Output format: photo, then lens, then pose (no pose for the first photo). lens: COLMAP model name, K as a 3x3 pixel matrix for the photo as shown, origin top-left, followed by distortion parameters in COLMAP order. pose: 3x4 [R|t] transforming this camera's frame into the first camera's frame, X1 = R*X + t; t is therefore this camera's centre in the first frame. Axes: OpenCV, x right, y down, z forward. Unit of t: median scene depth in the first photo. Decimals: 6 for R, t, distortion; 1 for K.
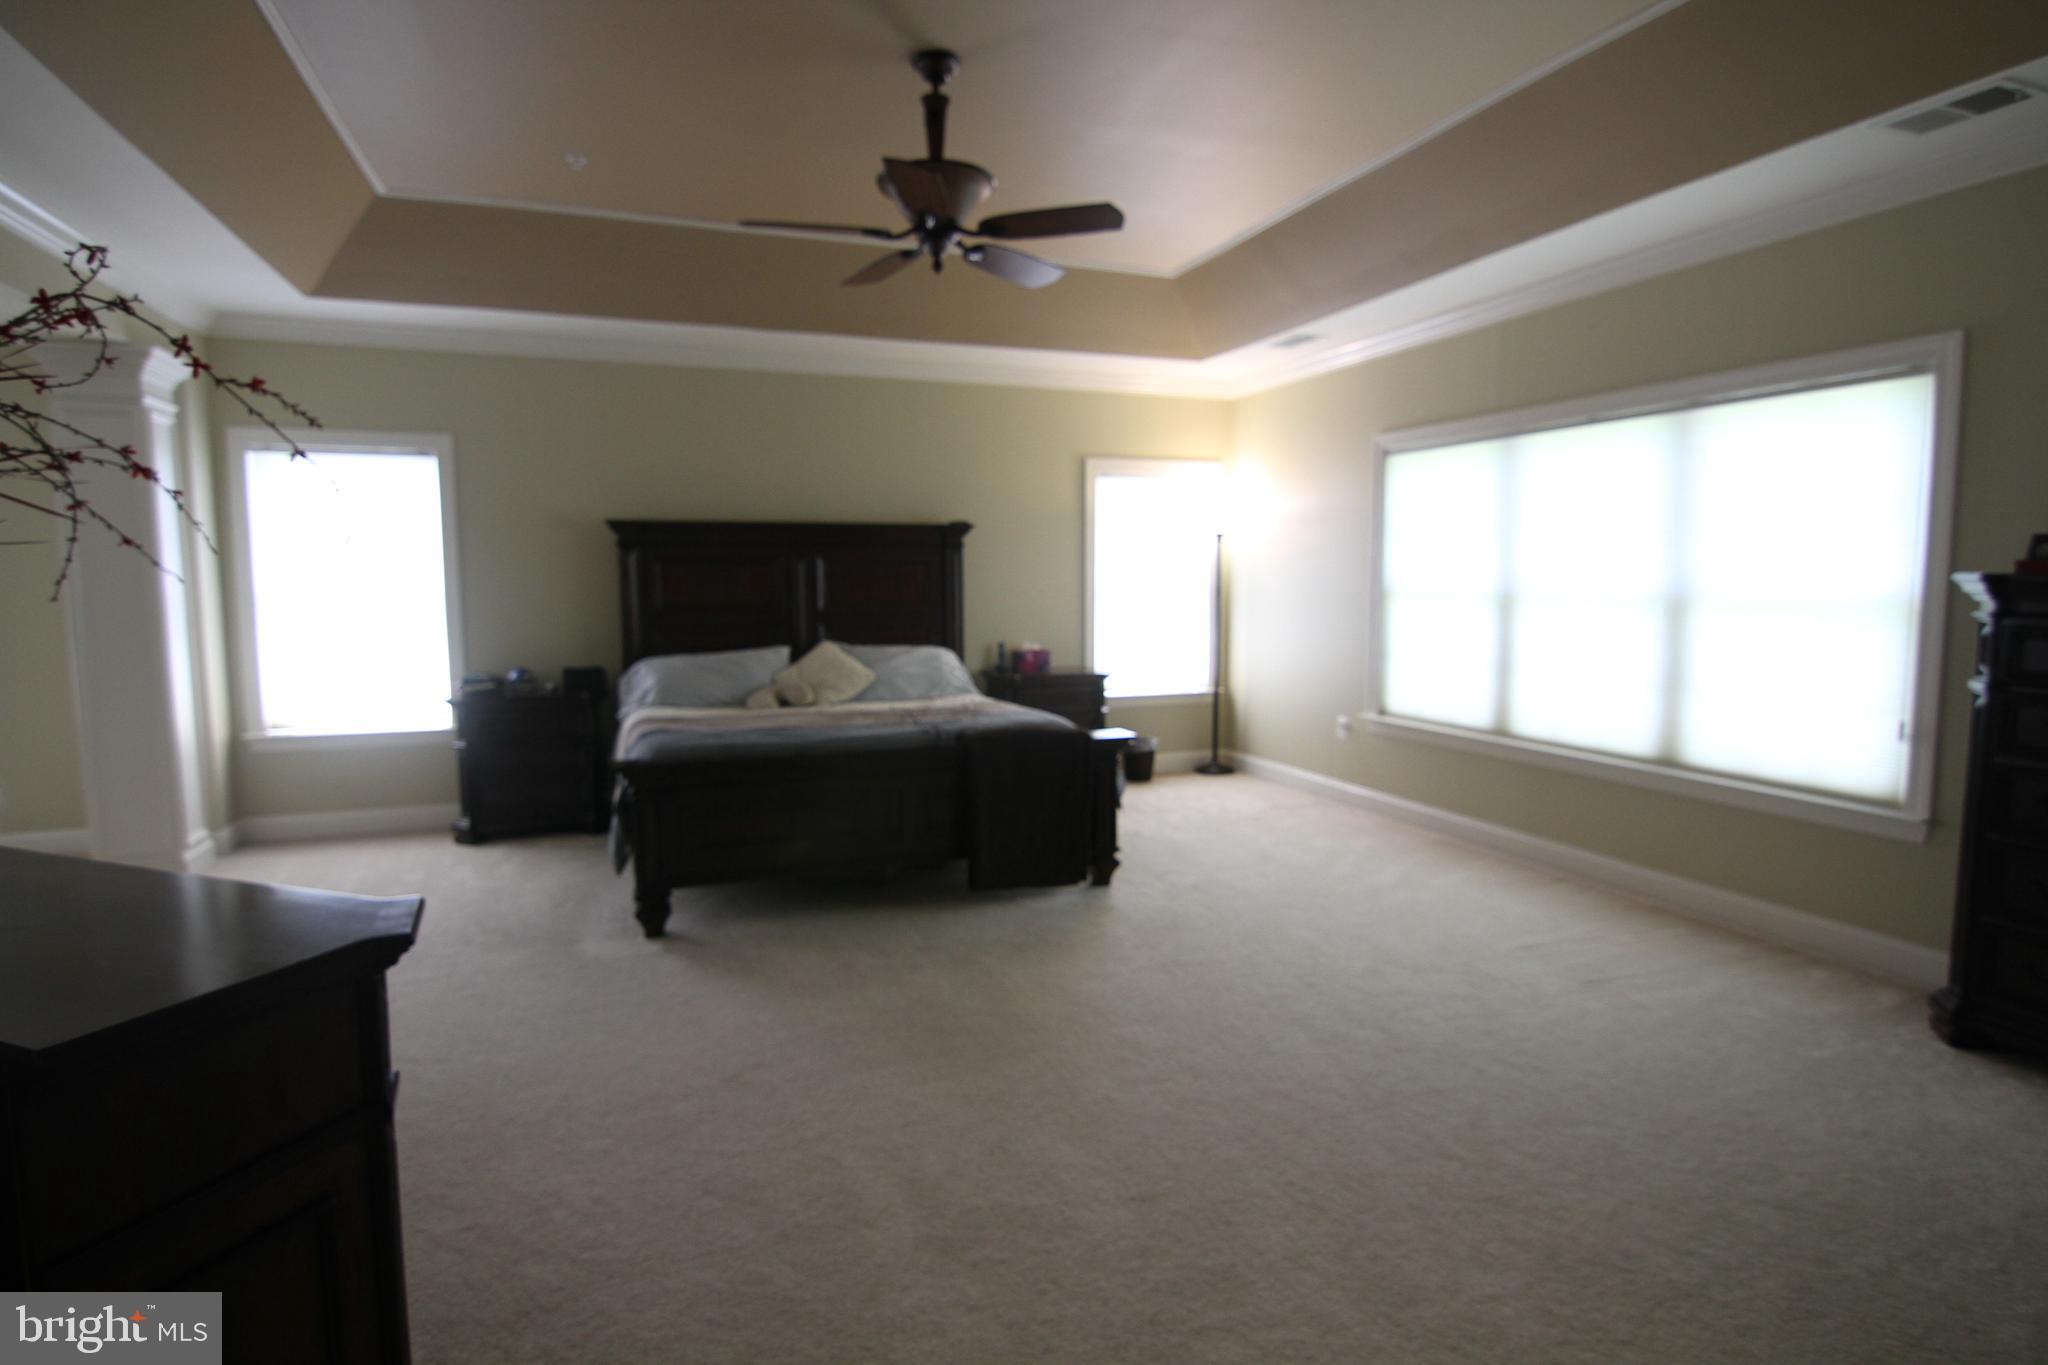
lens RADIAL K [[1053.6, 0, 1024.2], [0, 1053.6, 683.1], [0, 0, 1]] dist [-0.007106, -0.005424]
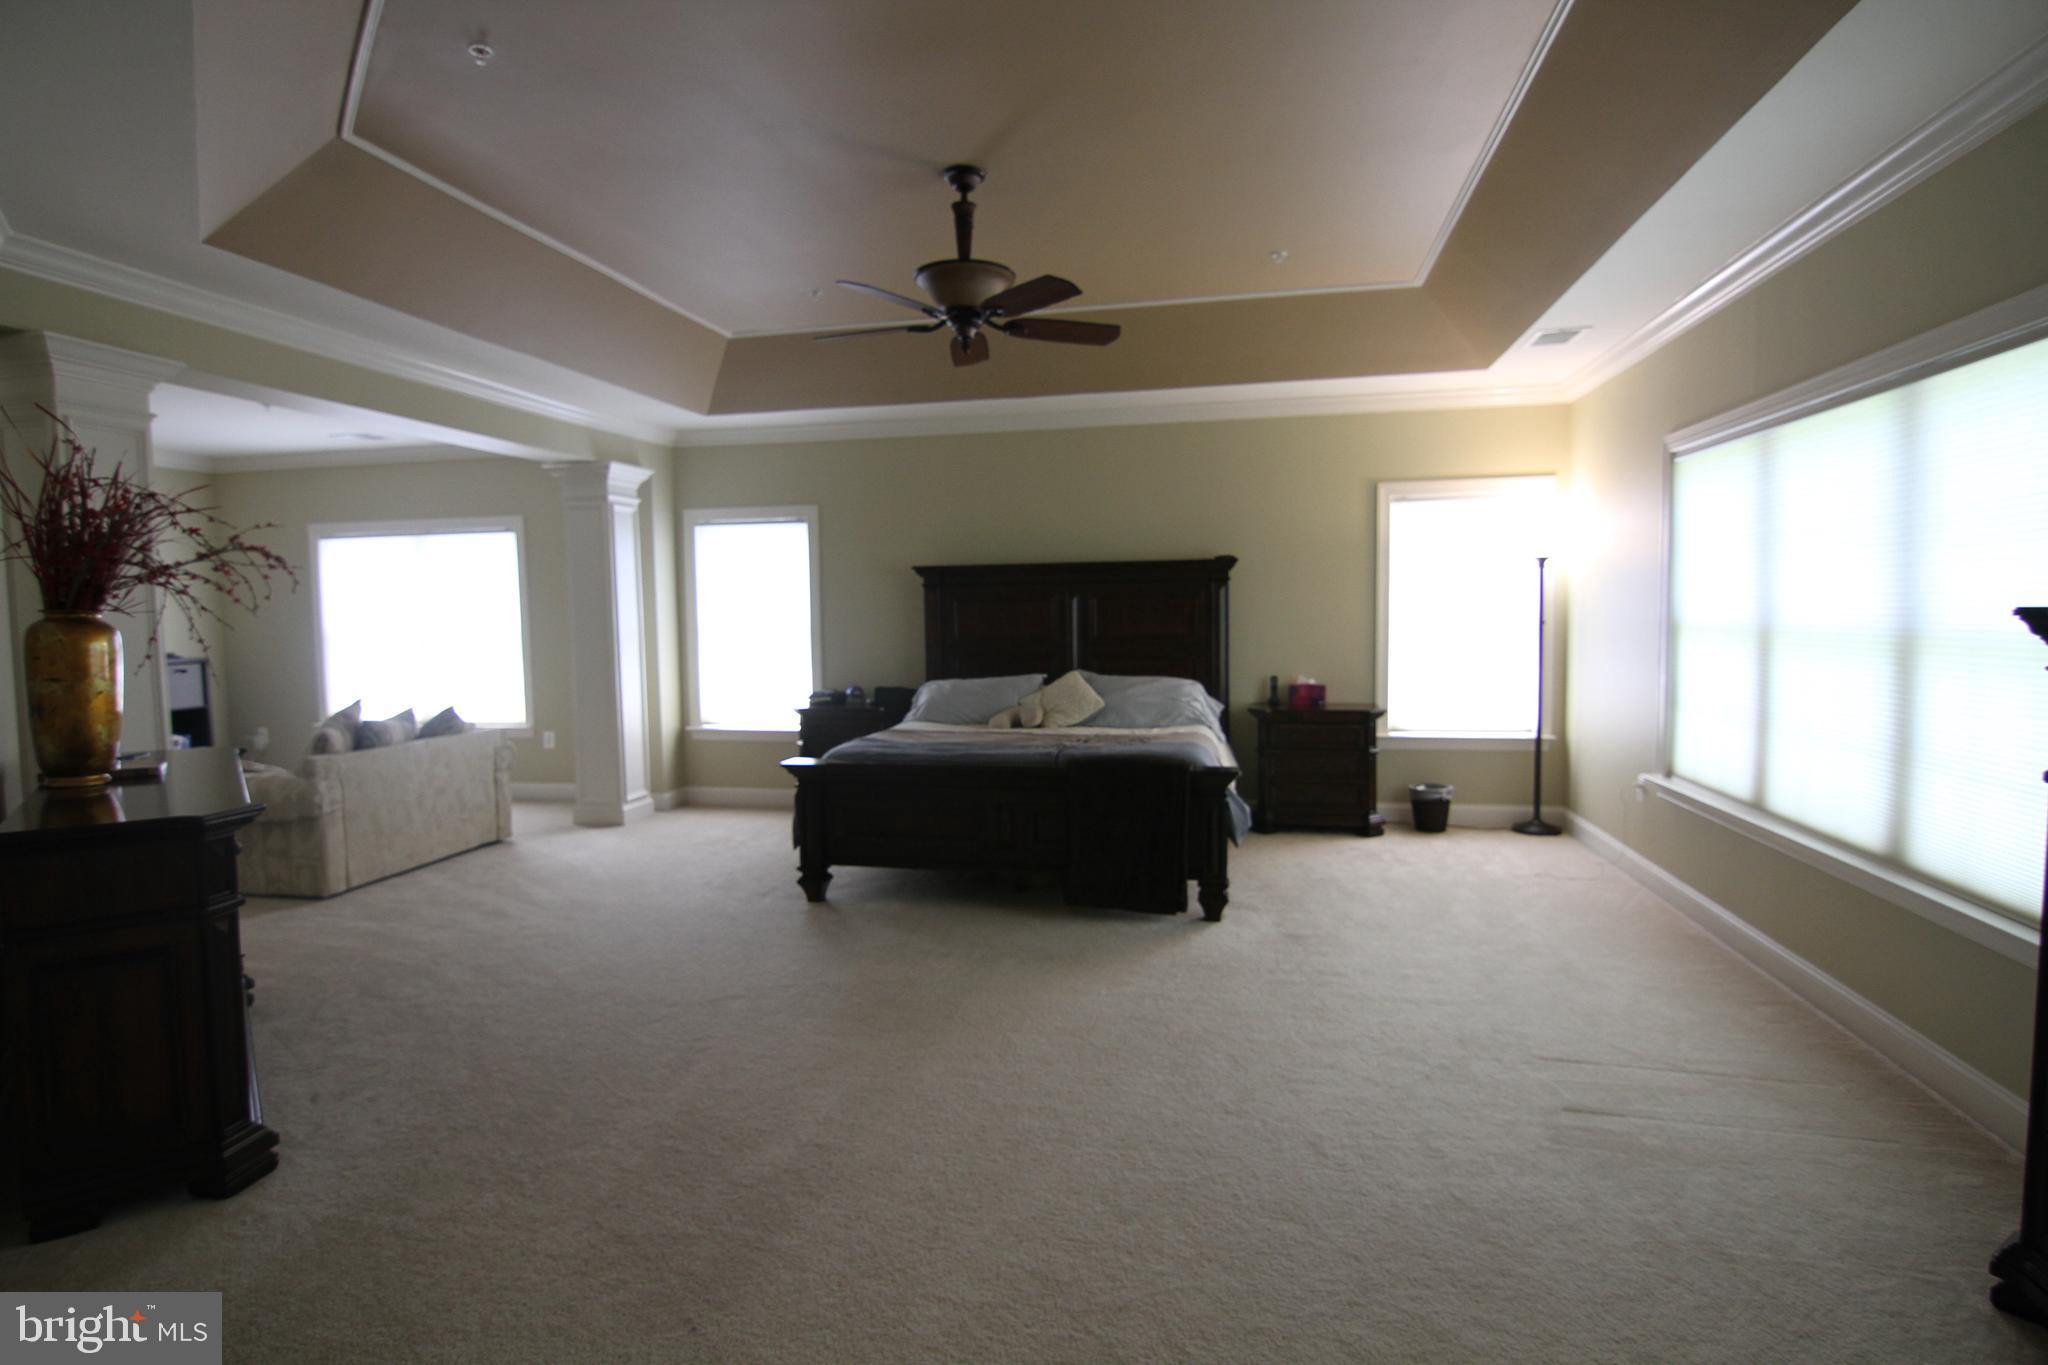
lens RADIAL K [[1053.6, 0, 1020.5], [0, 1053.6, 676.7], [0, 0, 1]] dist [-0.007106, -0.005424]
pose [[0.841217, 0.025554, -0.540094, 0.368714], [-0.044681, 0.998752, -0.022338, -0.005948], [0.538849, 0.042923, 0.841308, 0.046976]]
